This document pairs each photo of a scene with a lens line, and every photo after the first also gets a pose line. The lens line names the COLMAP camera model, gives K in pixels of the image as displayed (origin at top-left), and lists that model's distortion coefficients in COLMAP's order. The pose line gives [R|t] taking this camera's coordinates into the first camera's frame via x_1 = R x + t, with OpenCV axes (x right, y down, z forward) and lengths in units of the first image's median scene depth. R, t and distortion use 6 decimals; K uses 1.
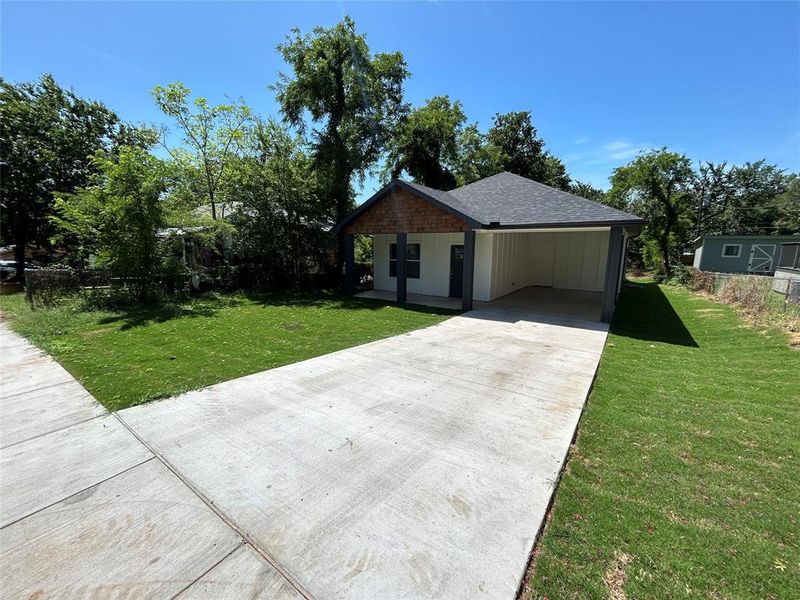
lens RADIAL K [[320.2, 0, 399.0], [0, 320.2, 302.4], [0, 0, 1]] dist [0.000699, 0.000096]
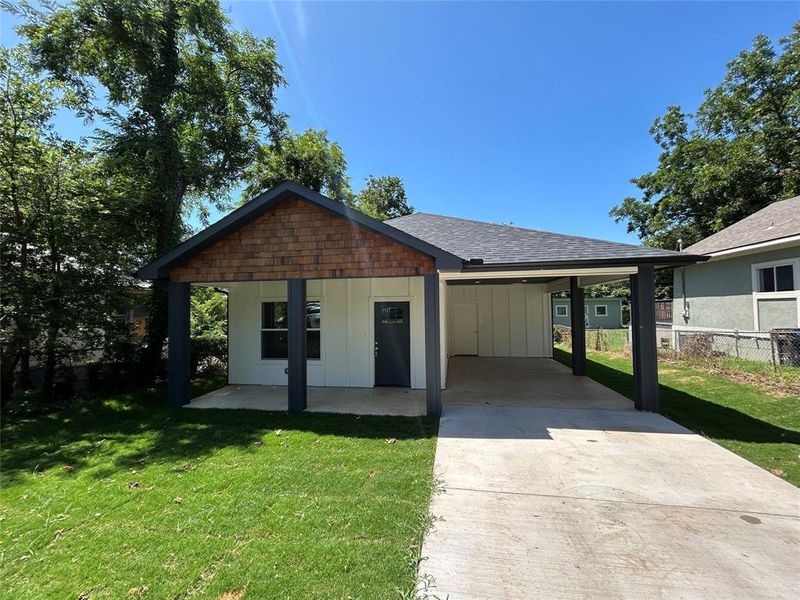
lens RADIAL K [[323.0, 0, 400.0], [0, 323.0, 300.0], [0, 0, 1]] dist [0.002401, 0.000502]
pose [[0.897842, -0.001954, 0.440314, -0.071131], [0.096539, 0.976533, -0.192518, -0.056661], [-0.429605, 0.215358, 0.876961, 0.423279]]
